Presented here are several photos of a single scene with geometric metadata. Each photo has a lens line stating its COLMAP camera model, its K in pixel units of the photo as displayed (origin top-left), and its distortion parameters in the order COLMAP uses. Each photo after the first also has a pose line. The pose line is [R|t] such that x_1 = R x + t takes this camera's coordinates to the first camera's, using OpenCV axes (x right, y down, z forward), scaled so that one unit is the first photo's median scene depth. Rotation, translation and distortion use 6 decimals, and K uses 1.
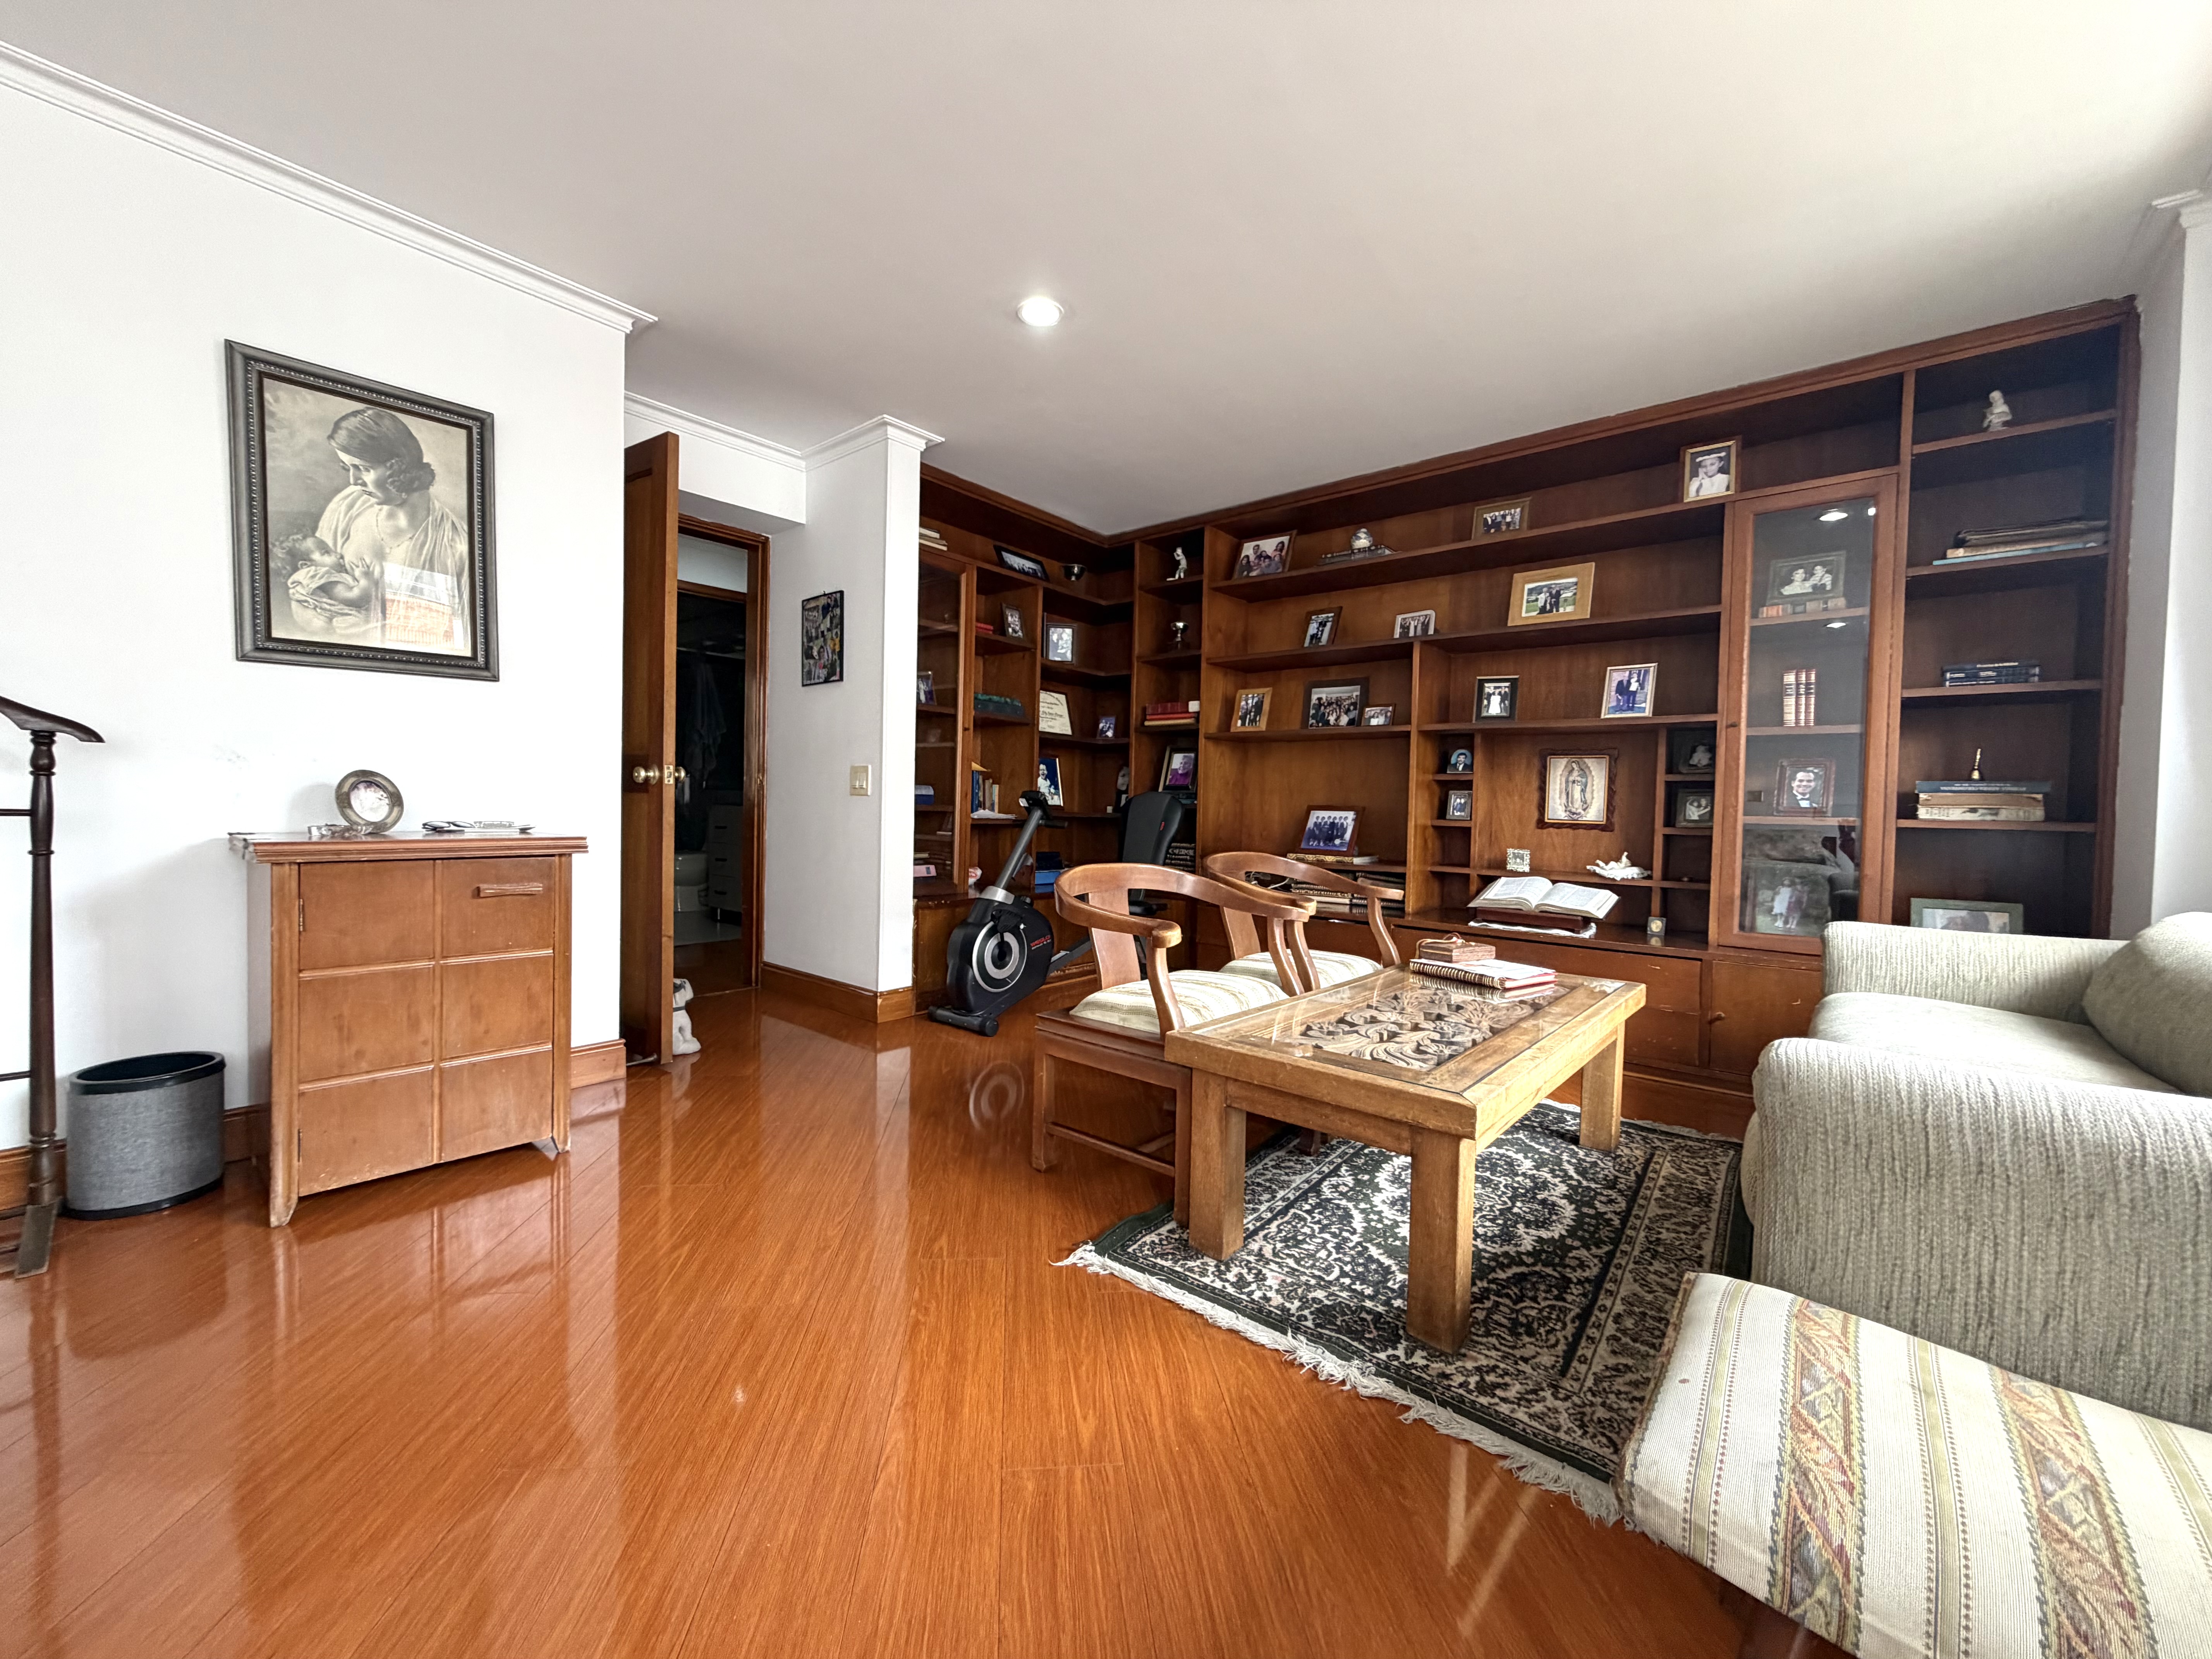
lens RADIAL K [[882.9, 0, 1093.8], [0, 882.9, 825.1], [0, 0, 1]] dist [0.001647, 0.000794]
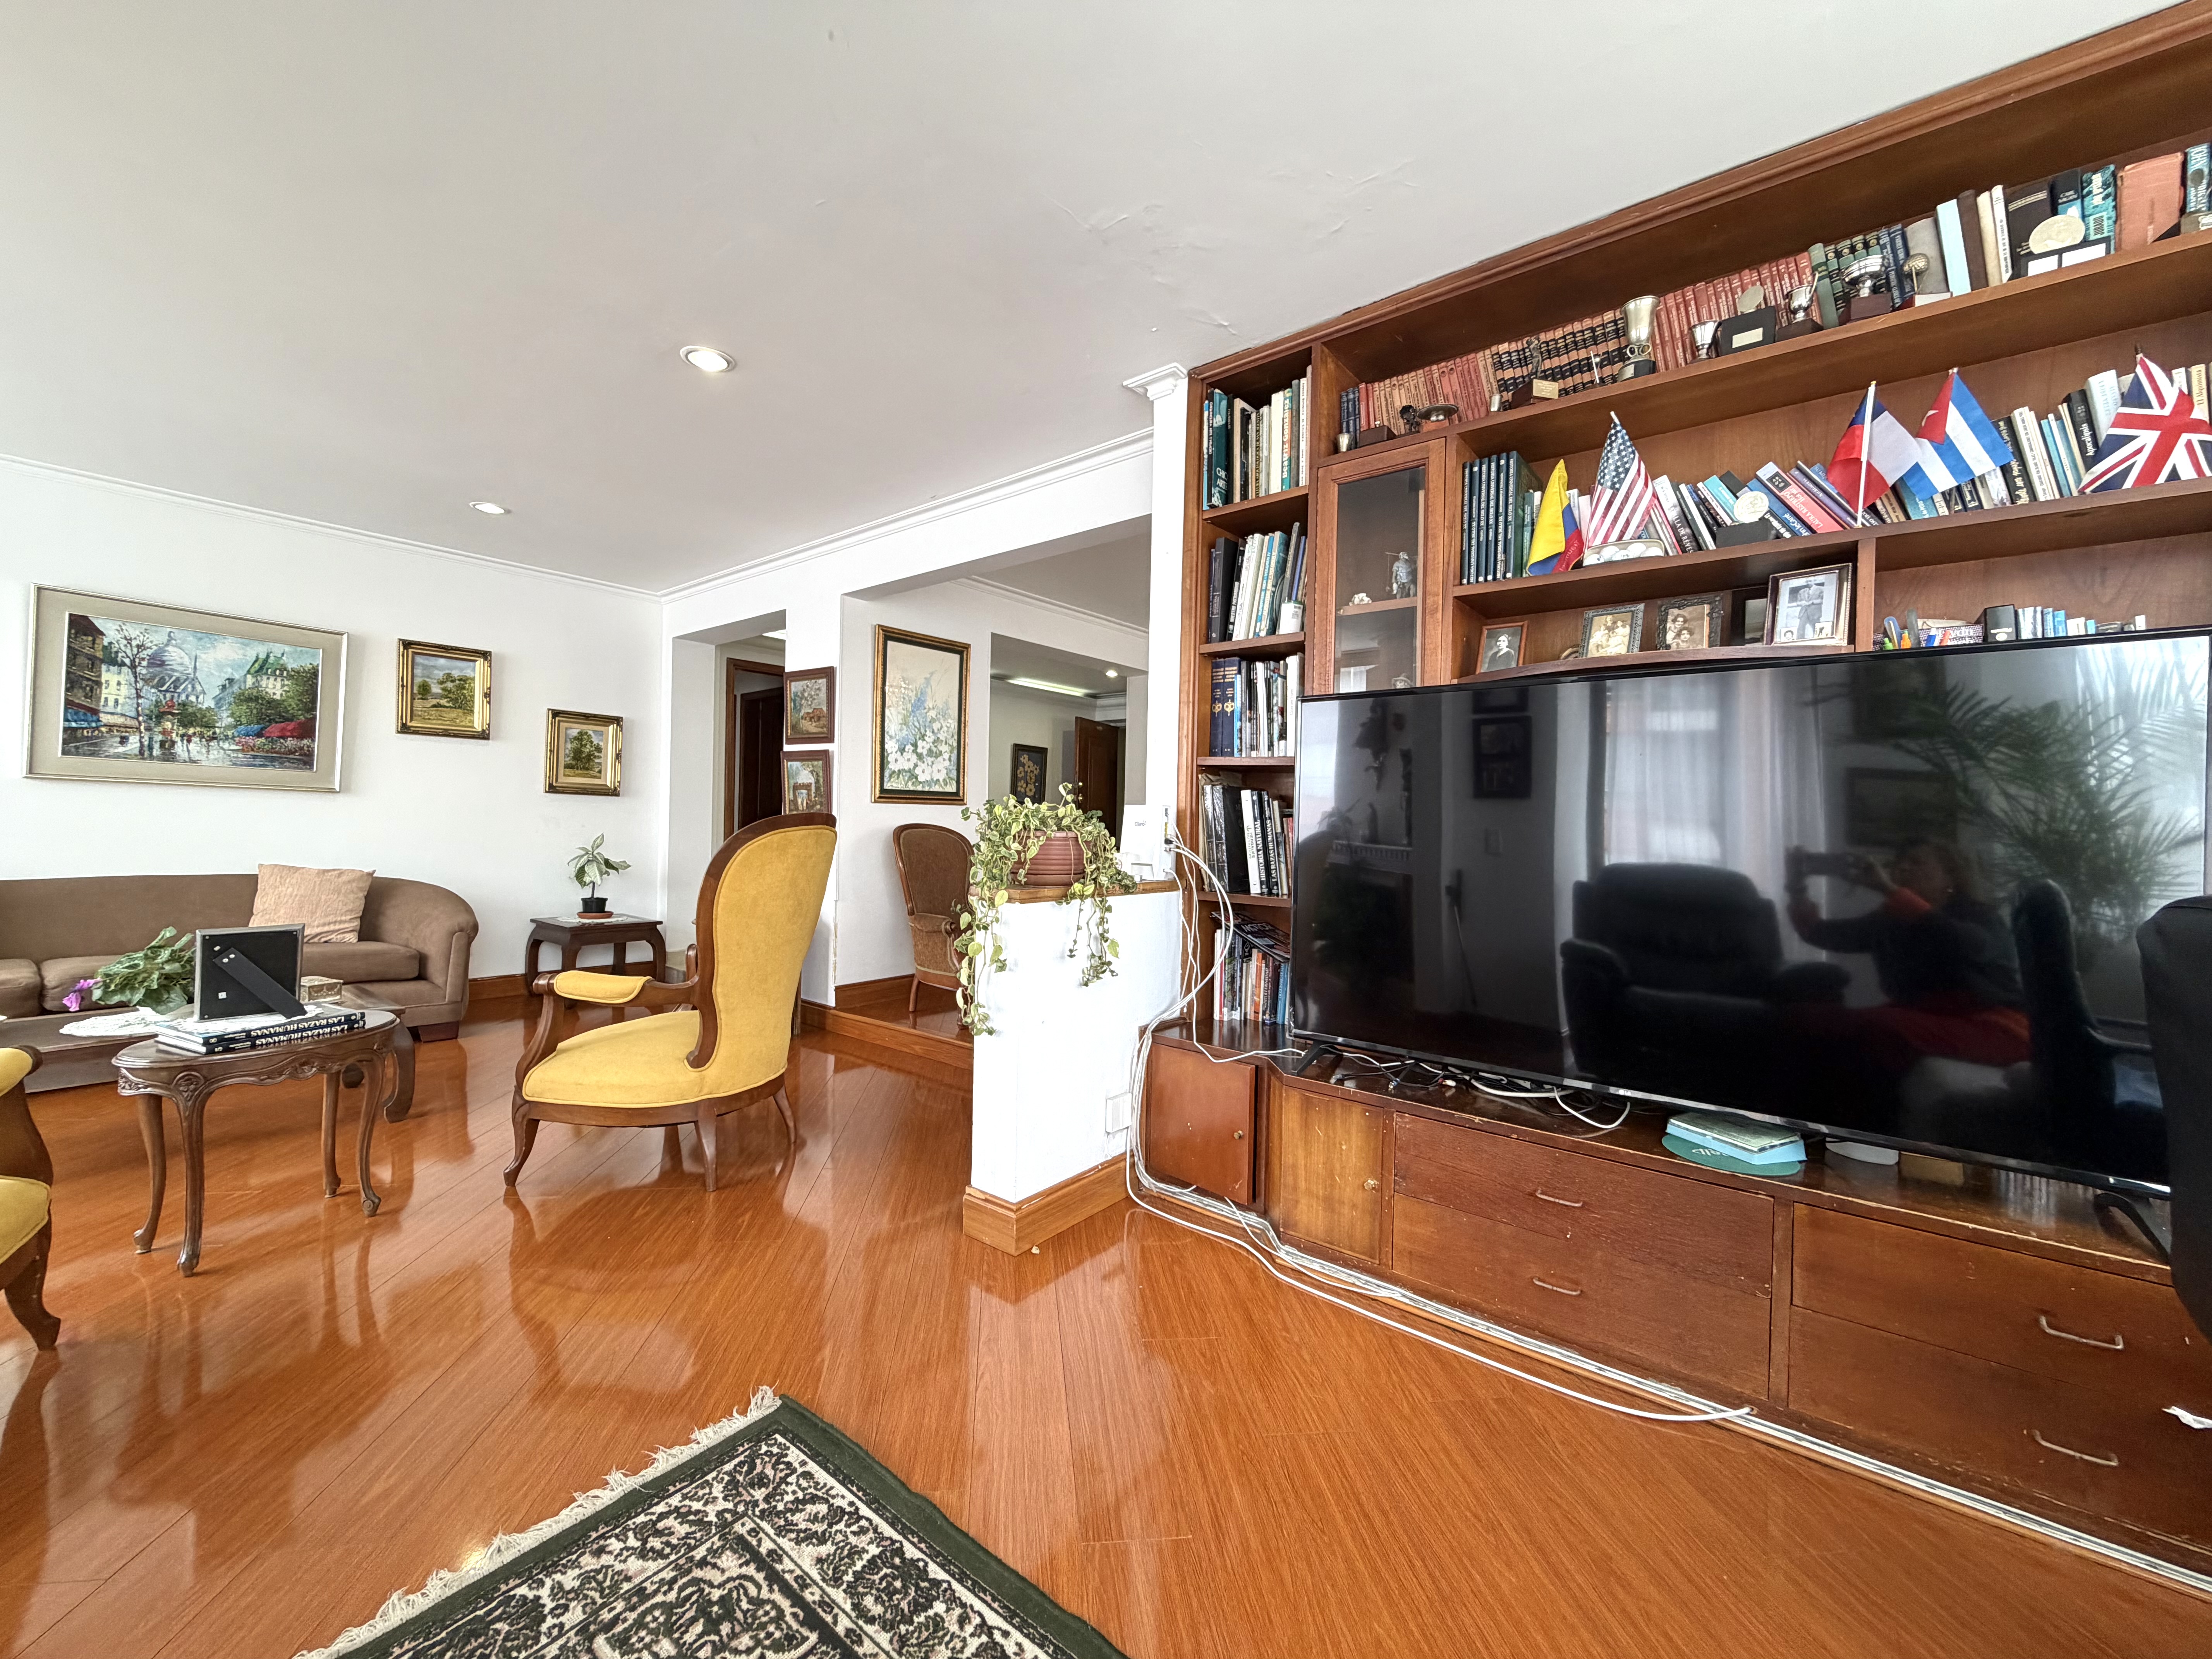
lens RADIAL K [[882.9, 0, 1102.8], [0, 882.9, 820.8], [0, 0, 1]] dist [0.001647, 0.000794]
pose [[-0.007788, -0.031680, -0.999468, 0.505842], [-0.048620, 0.998328, -0.031265, -0.054188], [0.998787, 0.048351, -0.009315, 0.721642]]
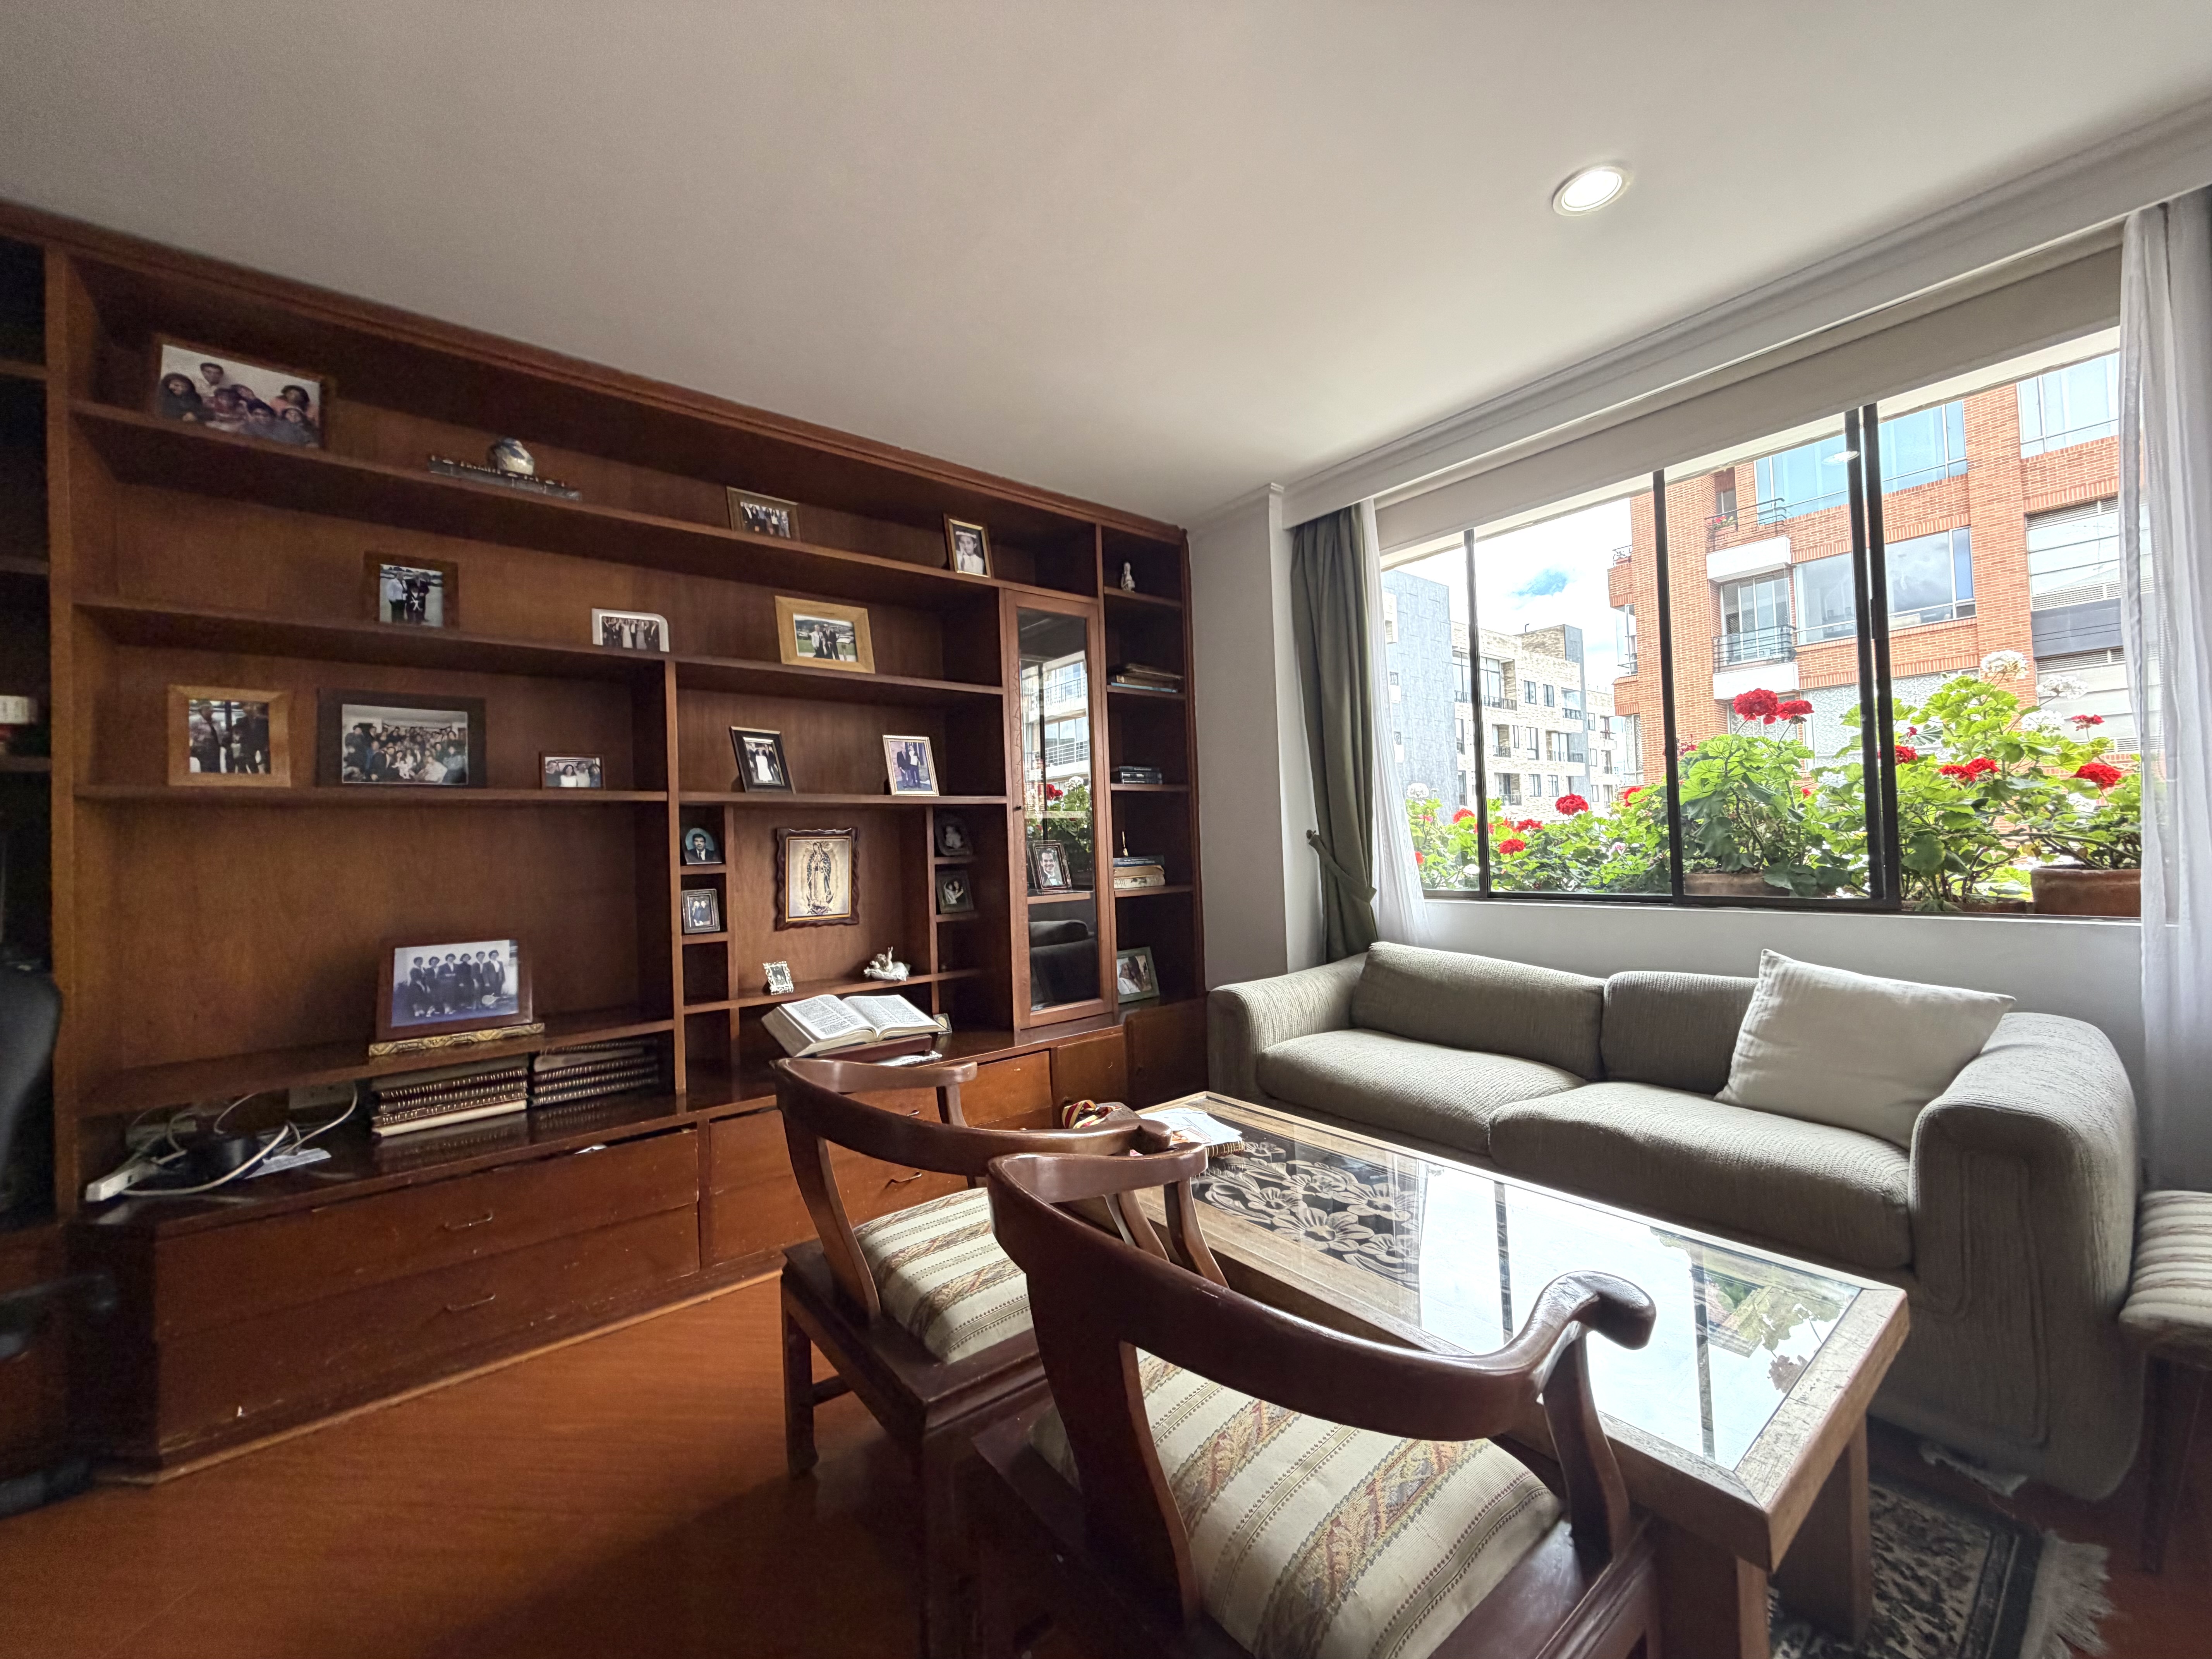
lens RADIAL K [[882.9, 0, 1106.8], [0, 882.9, 822.6], [0, 0, 1]] dist [0.001647, 0.000794]
pose [[0.172724, -0.001331, 0.984969, -0.242030], [0.065308, 0.997814, -0.010105, -0.076446], [-0.982803, 0.066072, 0.172434, 0.693885]]
